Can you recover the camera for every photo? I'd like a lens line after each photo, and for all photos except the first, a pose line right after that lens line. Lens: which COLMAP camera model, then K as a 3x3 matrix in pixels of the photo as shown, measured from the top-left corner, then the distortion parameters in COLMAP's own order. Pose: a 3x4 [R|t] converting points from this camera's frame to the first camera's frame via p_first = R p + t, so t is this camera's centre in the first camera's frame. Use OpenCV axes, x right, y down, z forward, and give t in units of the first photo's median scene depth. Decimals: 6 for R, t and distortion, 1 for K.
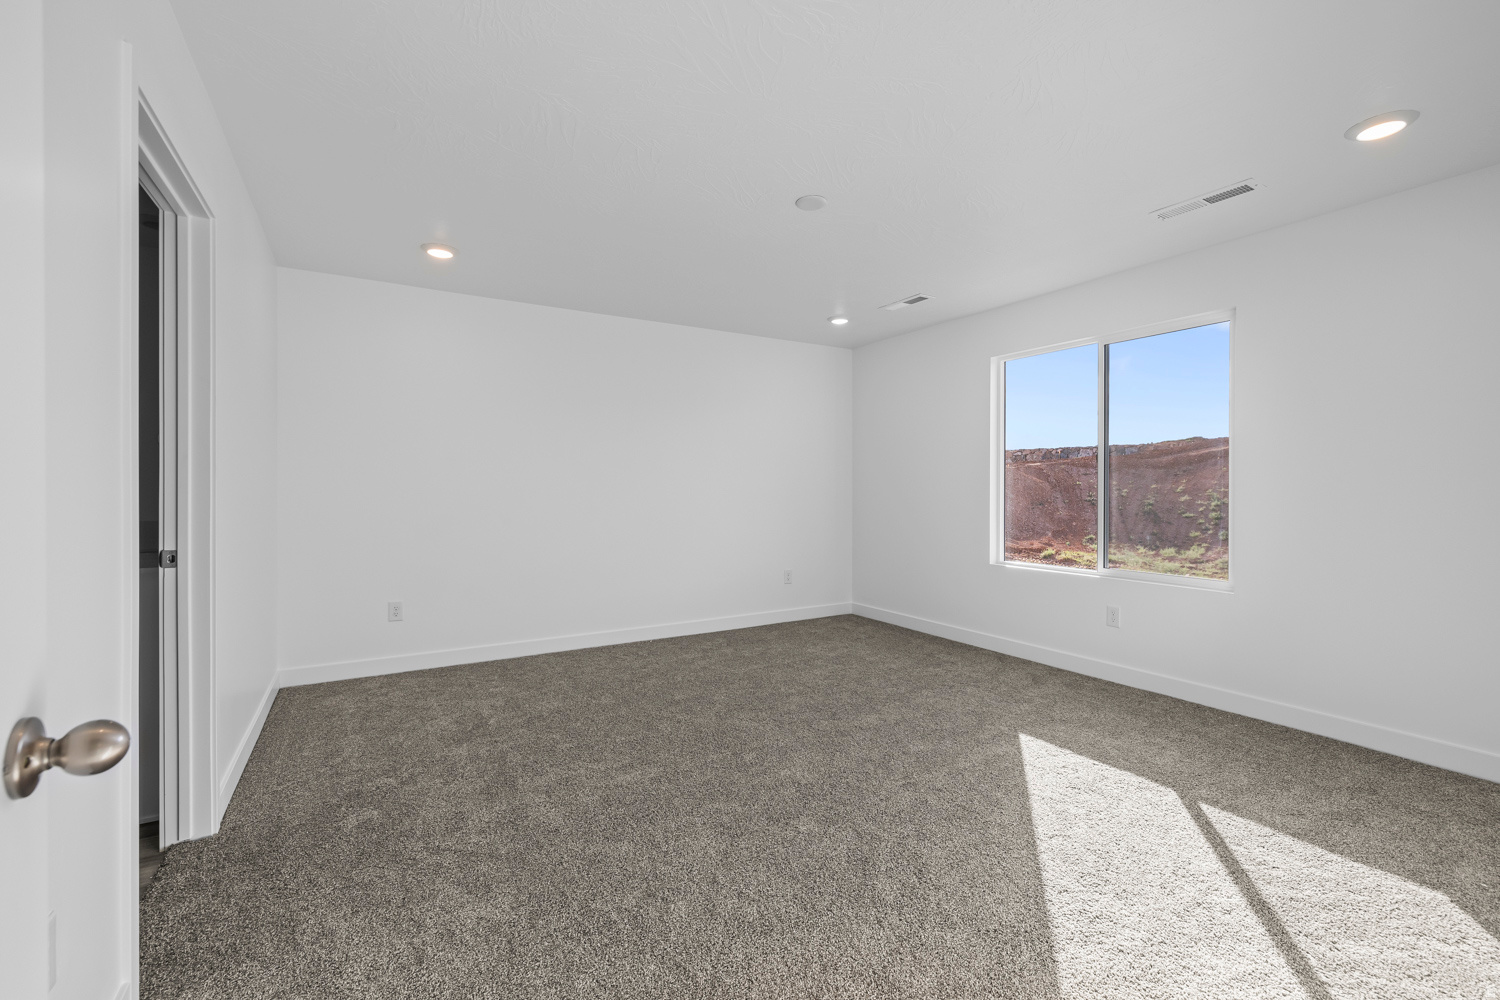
lens RADIAL K [[639.6, 0, 749.1], [0, 639.6, 495.3], [0, 0, 1]] dist [0.002419, 0.000017]
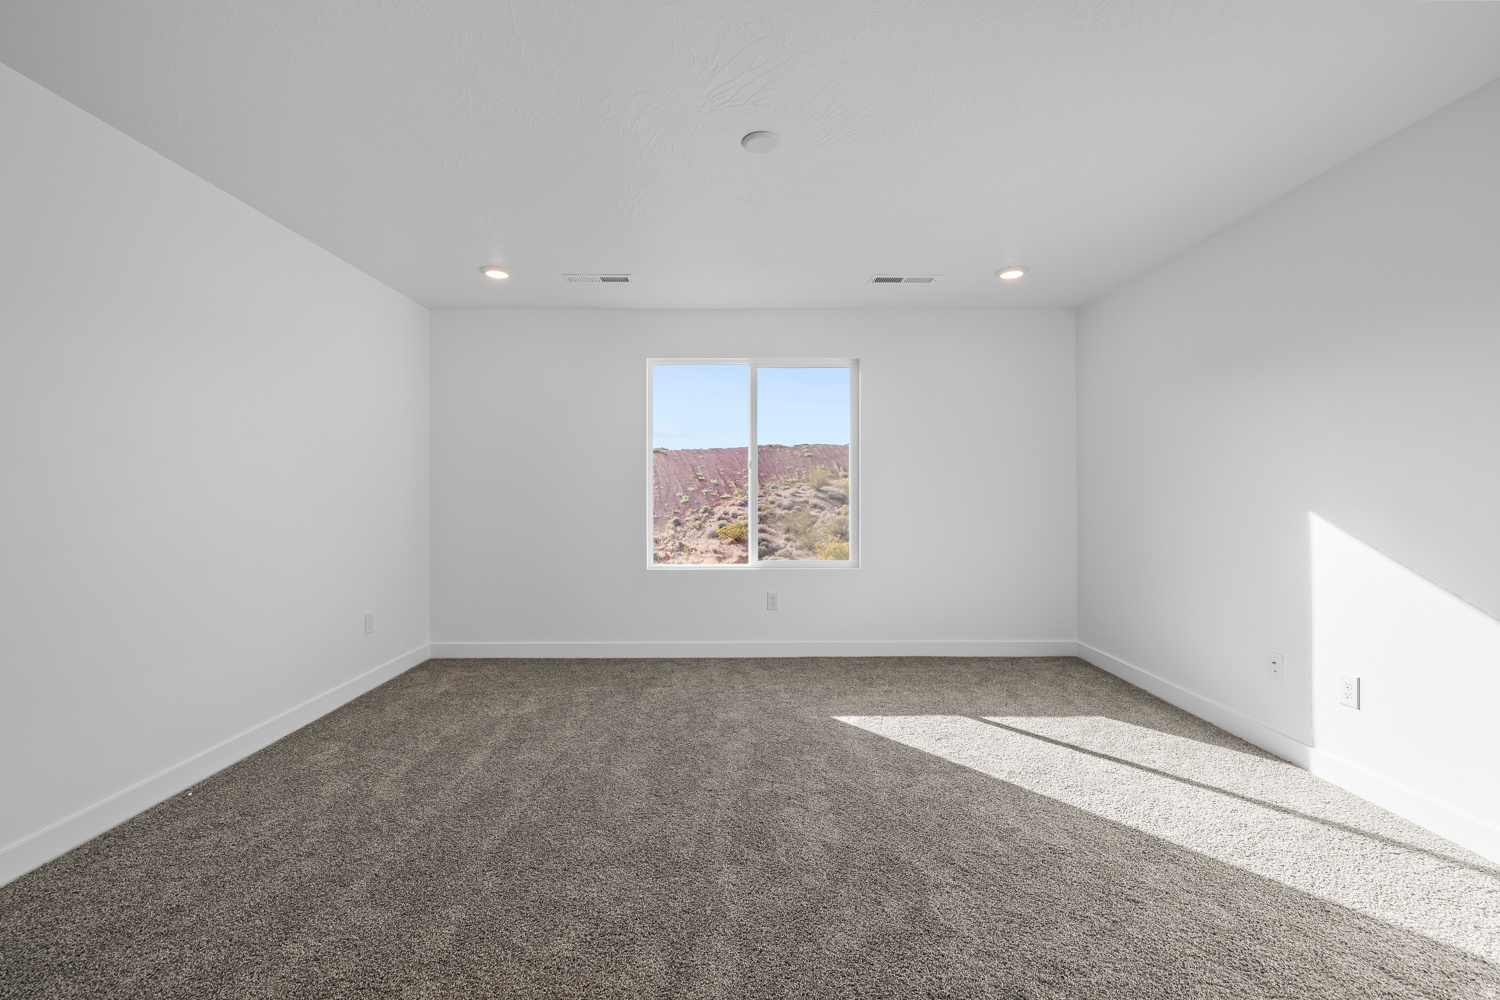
lens RADIAL K [[639.6, 0, 749.1], [0, 639.6, 495.3], [0, 0, 1]] dist [0.002419, 0.000017]
pose [[0.504924, -0.005292, 0.863147, -0.528714], [0.012229, 0.999925, -0.001023, -0.002668], [-0.863077, 0.011072, 0.504951, 0.520618]]
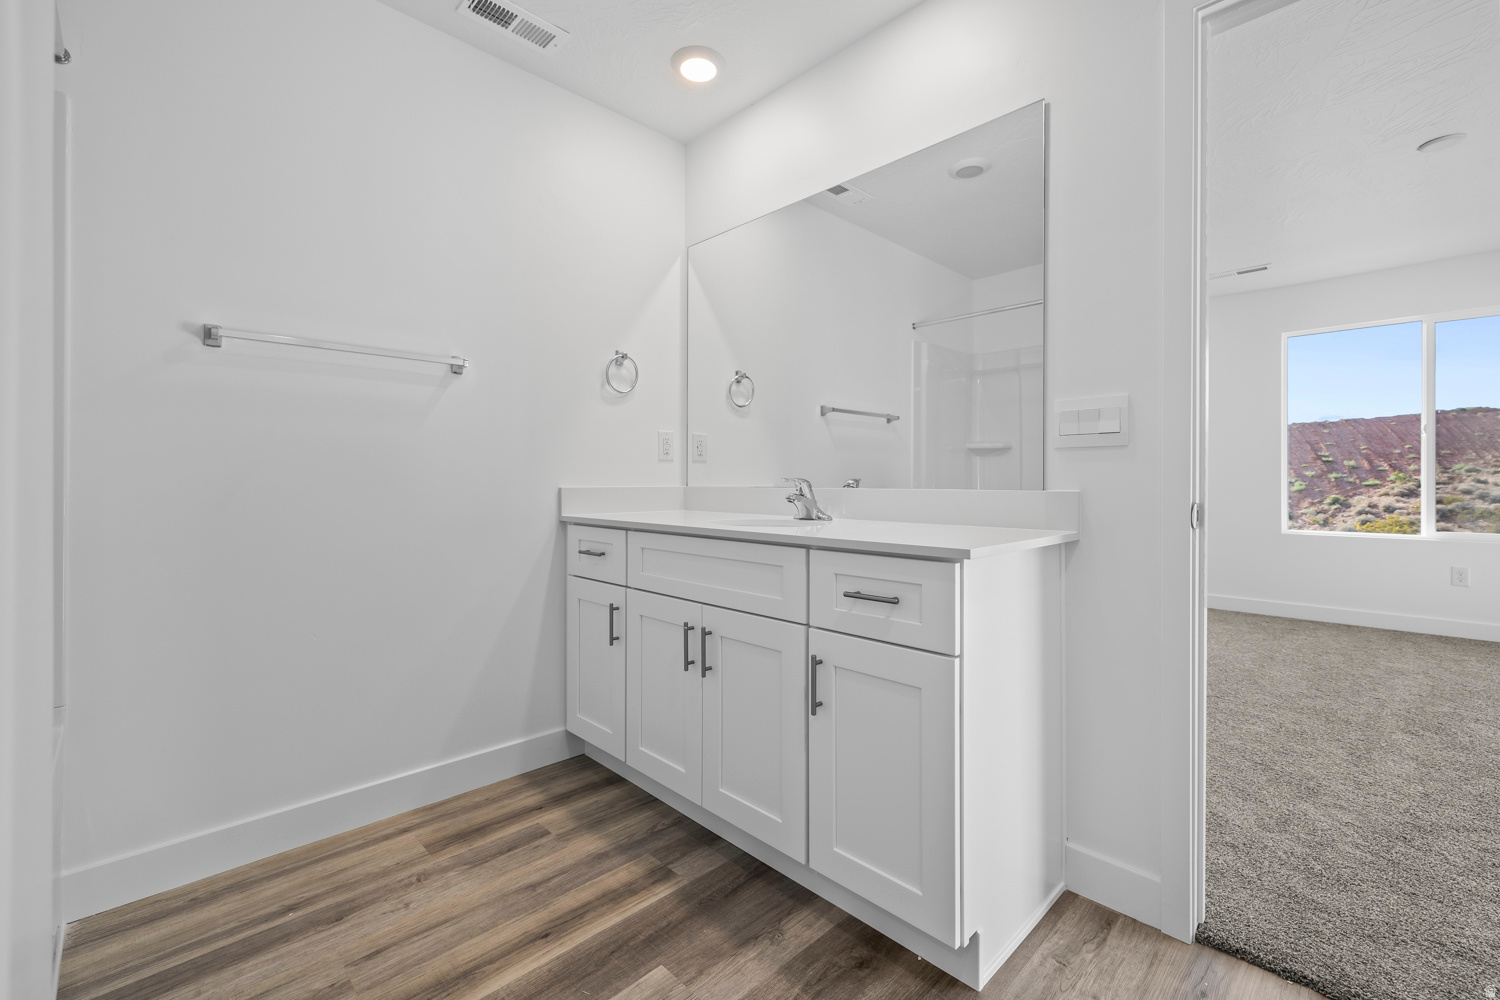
lens RADIAL K [[644.3, 0, 749.5], [0, 644.3, 482.7], [0, 0, 1]] dist [0.003339, -0.000323]
pose [[0.971430, -0.002653, 0.237312, -0.955866], [0.004892, 0.999949, -0.008847, 0.044469], [-0.237277, 0.009755, 0.971393, 0.279675]]
